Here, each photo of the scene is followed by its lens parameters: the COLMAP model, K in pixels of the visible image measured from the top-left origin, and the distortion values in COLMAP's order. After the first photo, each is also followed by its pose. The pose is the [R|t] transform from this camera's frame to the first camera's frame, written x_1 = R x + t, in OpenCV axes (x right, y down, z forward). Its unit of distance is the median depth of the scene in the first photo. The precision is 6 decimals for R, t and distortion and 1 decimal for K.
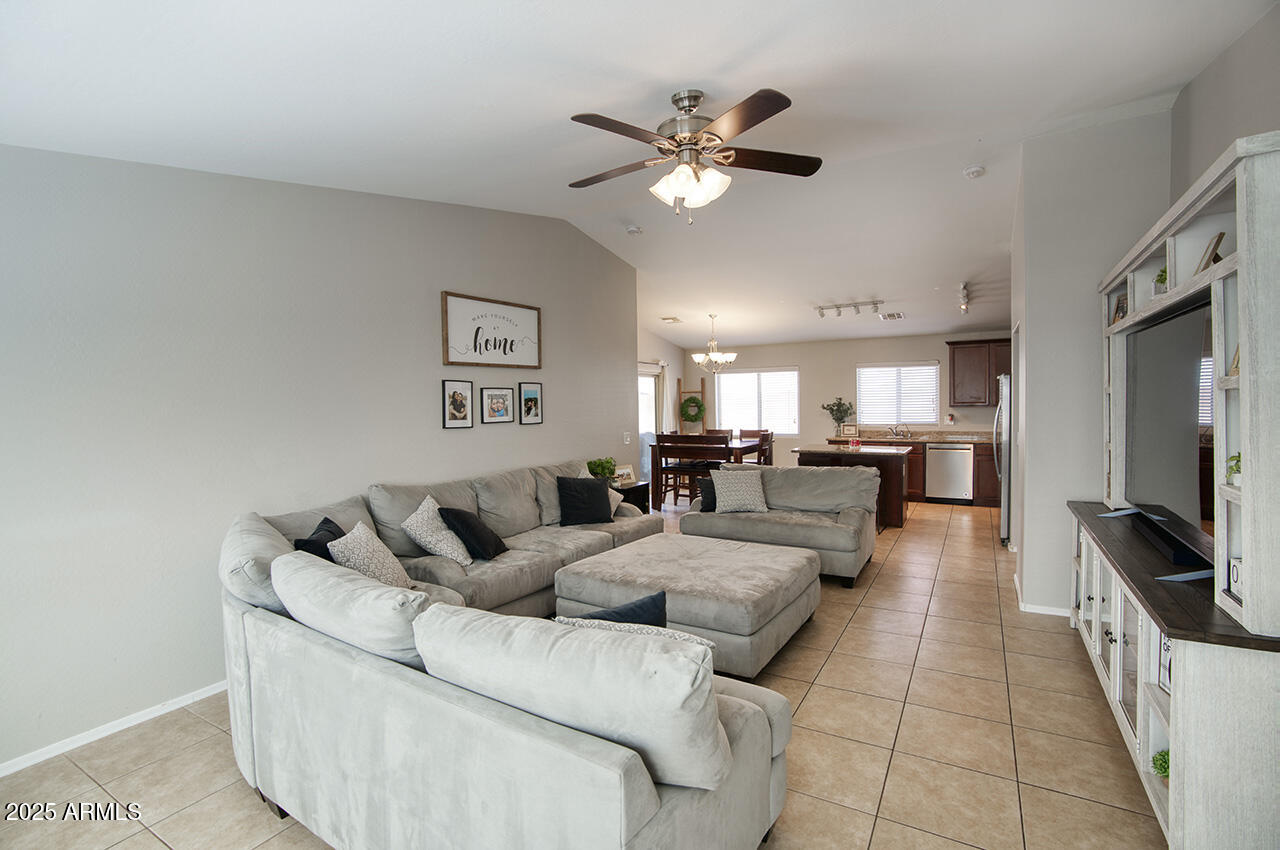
lens RADIAL K [[585.4, 0, 636.4], [0, 585.4, 415.9], [0, 0, 1]] dist [-0.047312, 0.002154]
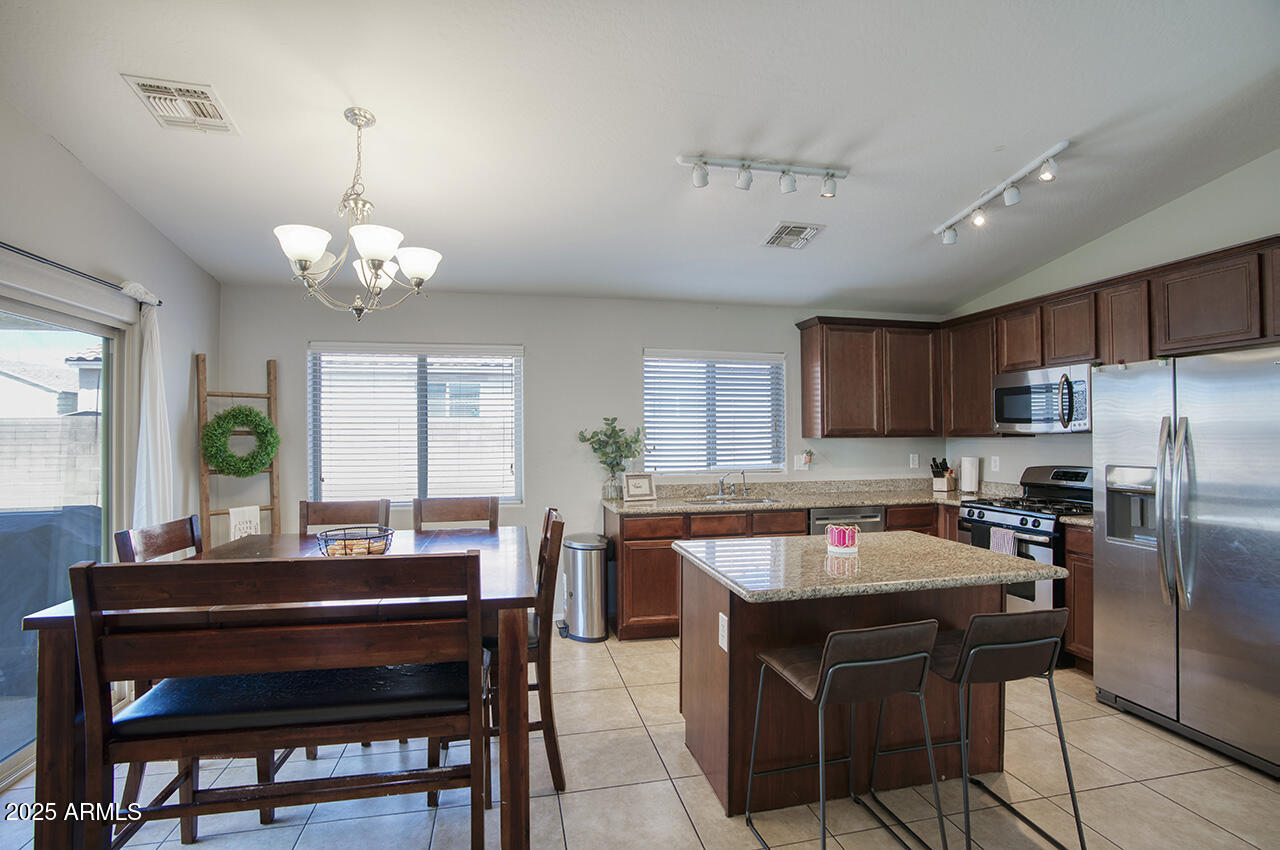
lens RADIAL K [[585.4, 0, 632.9], [0, 585.4, 431.1], [0, 0, 1]] dist [-0.047312, 0.002154]
pose [[0.737440, 0.014298, 0.675261, 0.040075], [0.006374, 0.999584, -0.028127, -0.006921], [-0.675382, 0.025046, 0.737042, 0.651671]]
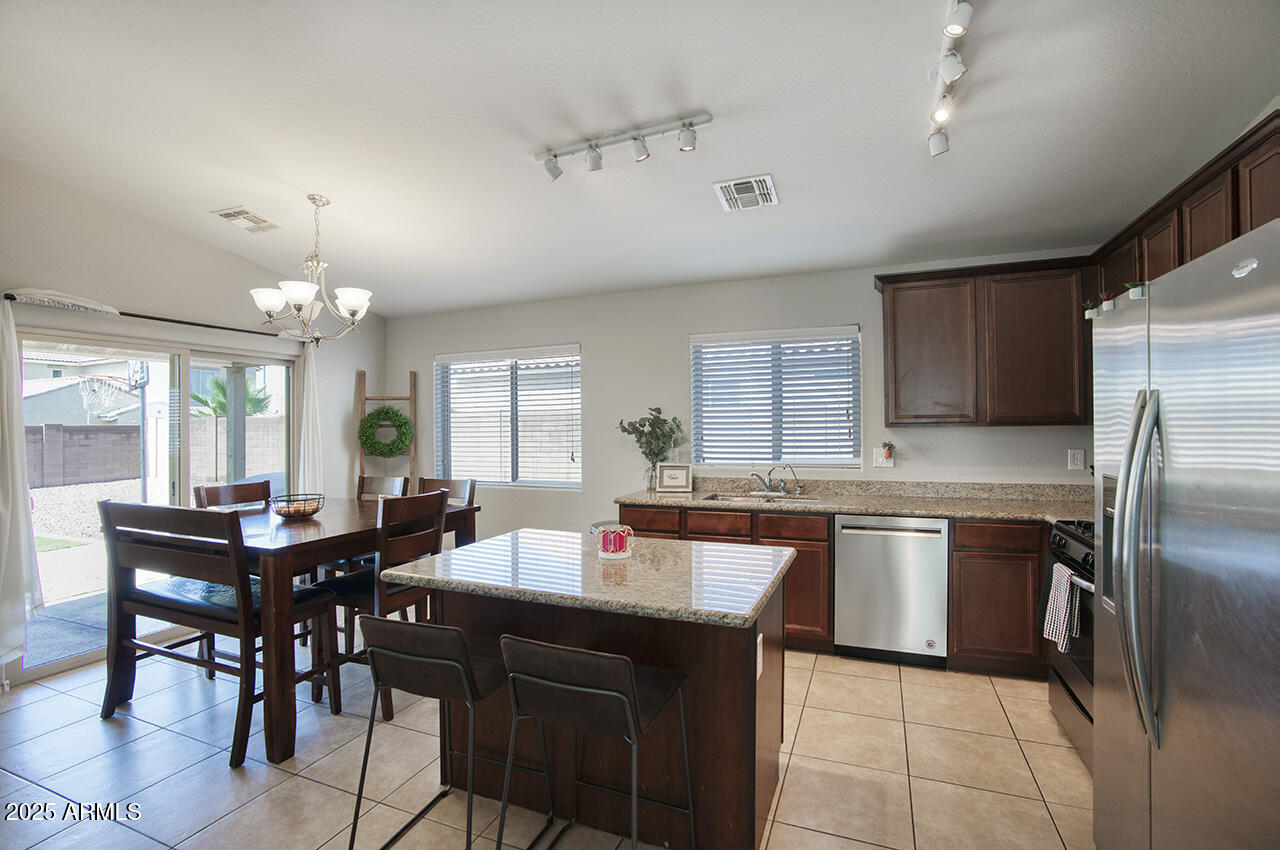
lens RADIAL K [[585.4, 0, 620.6], [0, 585.4, 423.5], [0, 0, 1]] dist [-0.047312, 0.002154]
pose [[0.992458, 0.000892, 0.122584, 0.267413], [0.001831, 0.999754, -0.022092, -0.008052], [-0.122574, 0.022150, 0.992212, 0.543150]]
